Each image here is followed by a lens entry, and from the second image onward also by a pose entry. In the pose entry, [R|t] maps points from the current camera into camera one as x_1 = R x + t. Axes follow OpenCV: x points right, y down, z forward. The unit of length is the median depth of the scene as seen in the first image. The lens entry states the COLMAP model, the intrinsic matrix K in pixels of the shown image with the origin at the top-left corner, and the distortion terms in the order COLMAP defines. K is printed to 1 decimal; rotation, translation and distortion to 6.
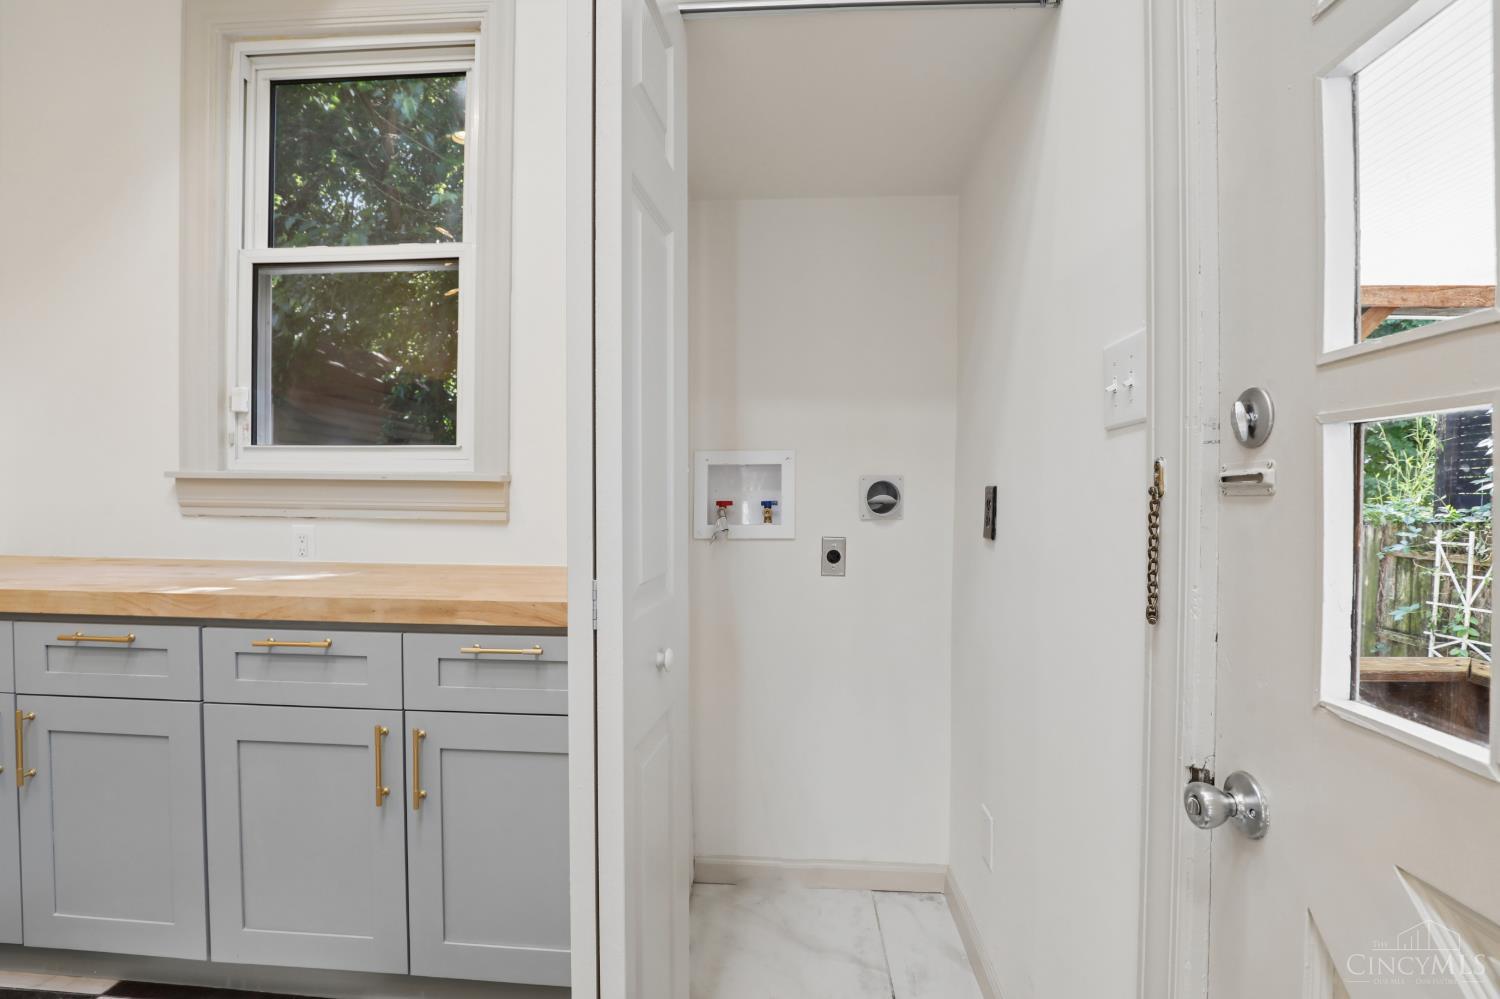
lens RADIAL K [[689.2, 0, 750.9], [0, 689.2, 493.8], [0, 0, 1]] dist [-0.033320, 0.005342]
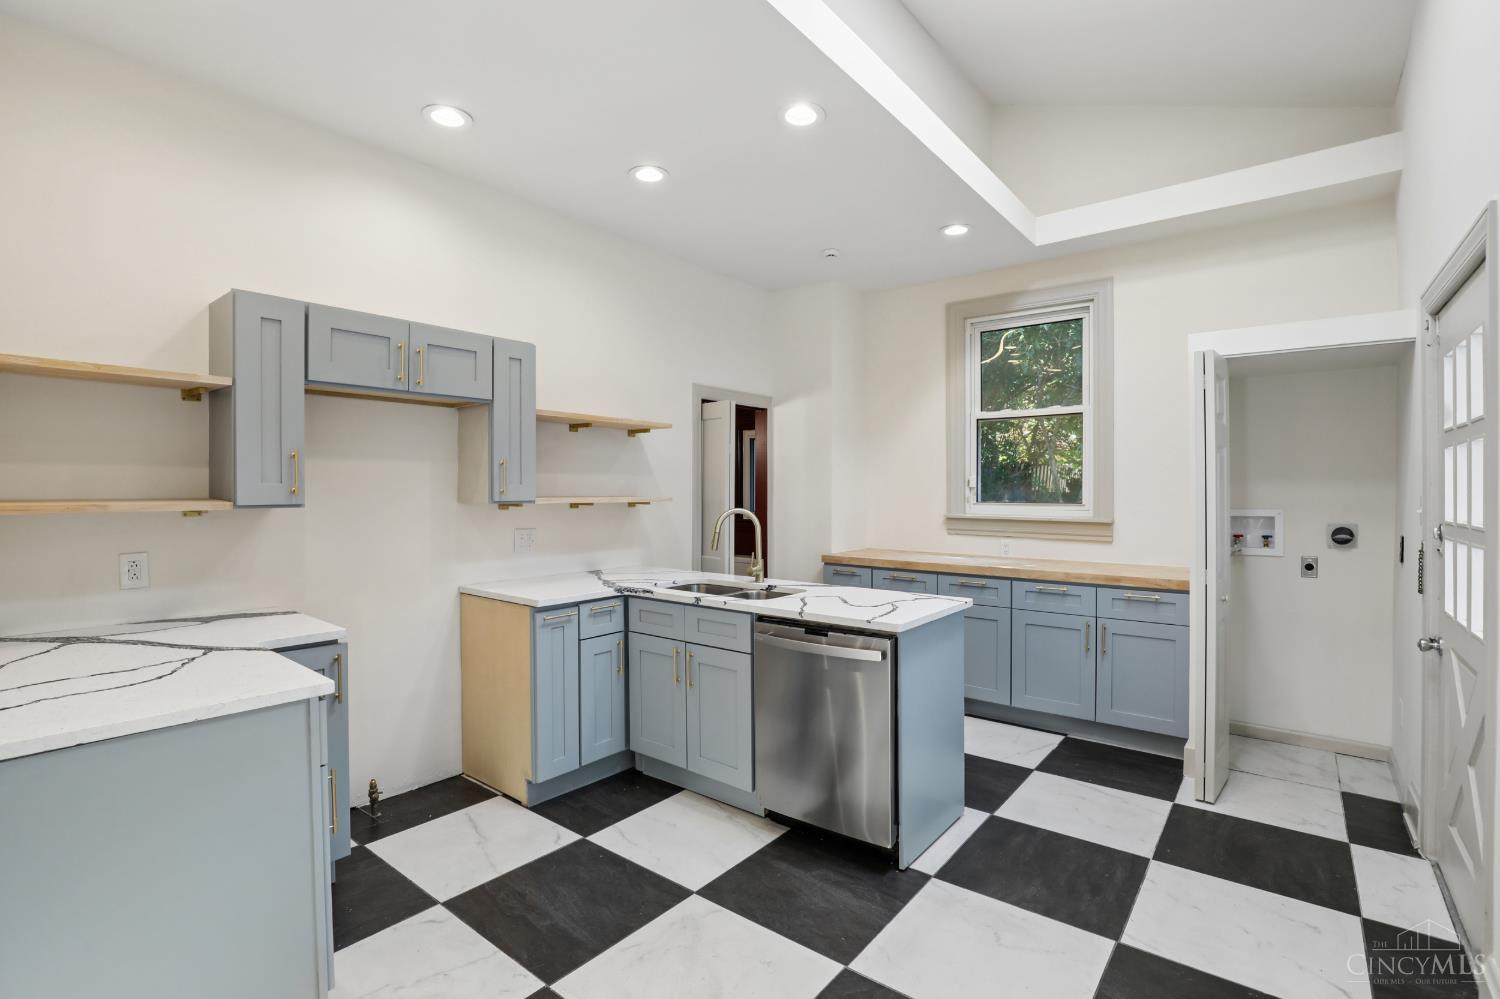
lens RADIAL K [[689.2, 0, 750.9], [0, 689.2, 493.8], [0, 0, 1]] dist [-0.033320, 0.005342]
pose [[0.812796, -0.004393, -0.582532, -0.043756], [0.007117, 0.999972, 0.002389, -0.125550], [0.582505, -0.006088, 0.812804, -1.394895]]
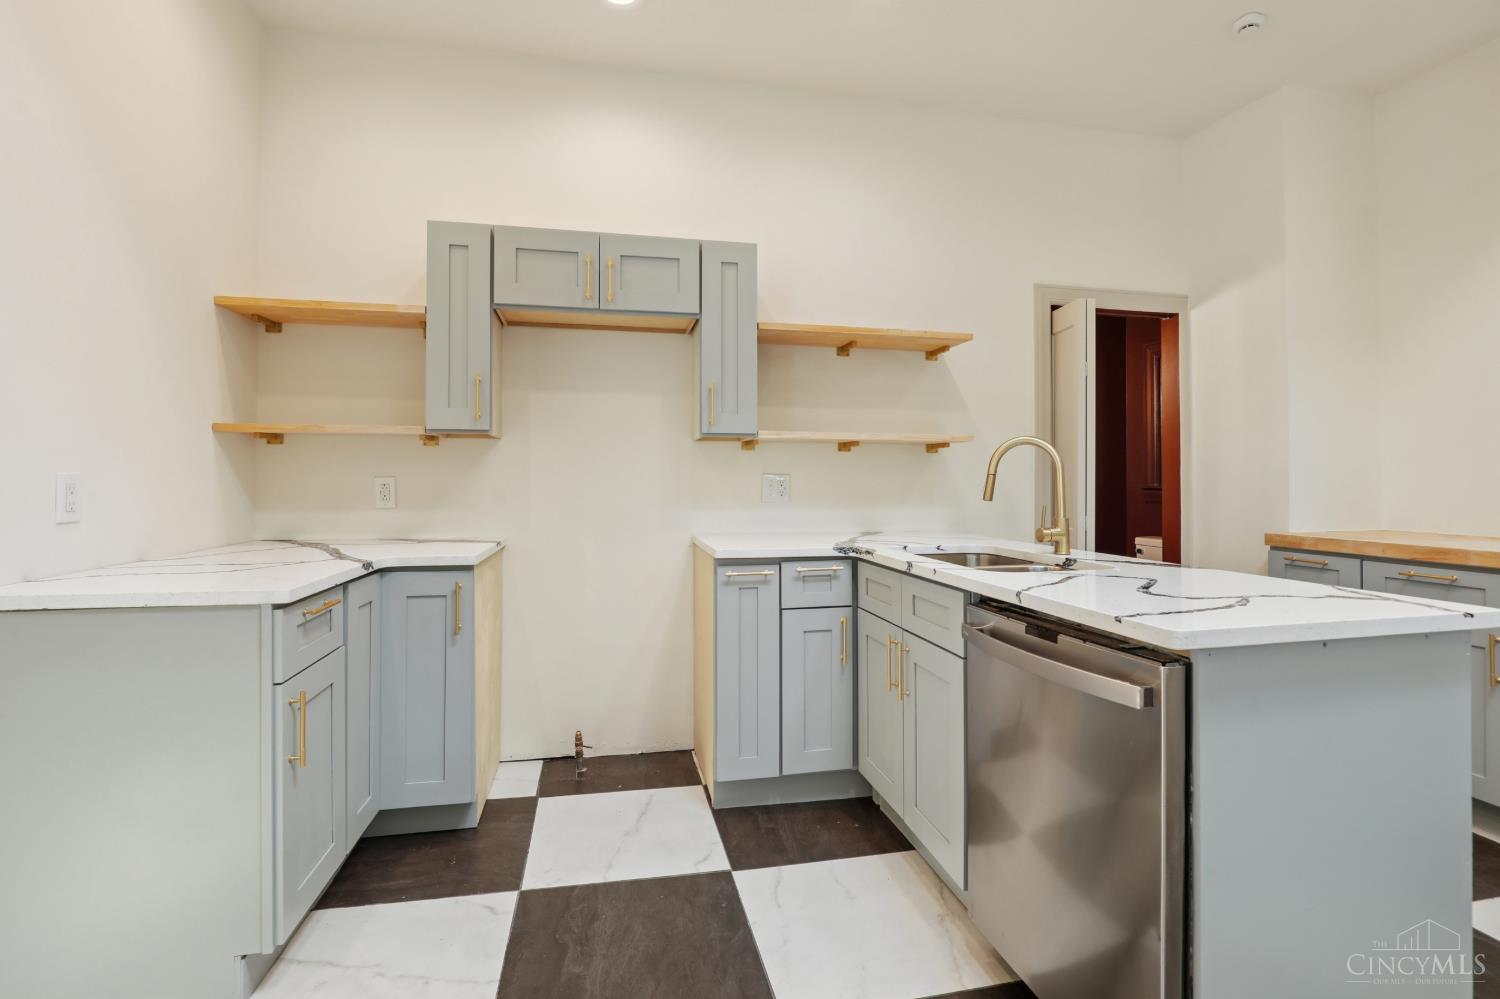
lens RADIAL K [[703.4, 0, 754.3], [0, 703.4, 476.3], [0, 0, 1]] dist [-0.023455, 0.000458]
pose [[0.256186, -0.016352, -0.966489, -0.096797], [0.002901, 0.999865, -0.016148, -0.000926], [0.966623, 0.001333, 0.256199, -0.700911]]
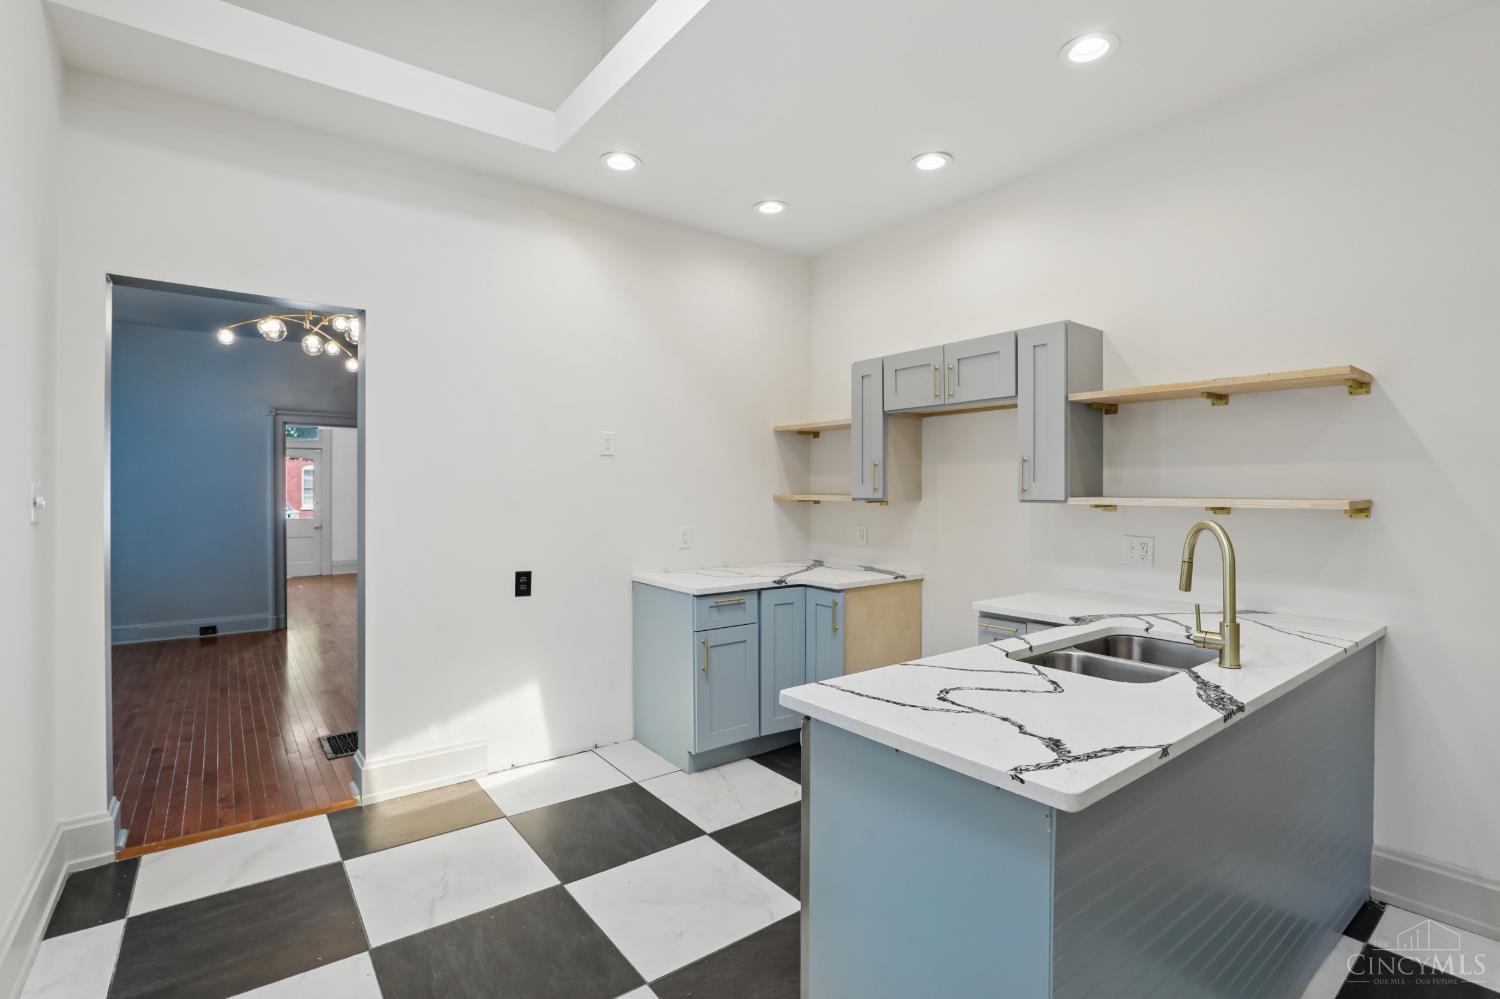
lens RADIAL K [[692.5, 0, 750.0], [0, 692.5, 499.5], [0, 0, 1]] dist [-0.033322, 0.000228]
pose [[-0.762094, -0.000353, -0.647466, -0.000057], [-0.005247, 0.999970, 0.005631, -0.116090], [0.647445, 0.007689, -0.762073, 0.346868]]
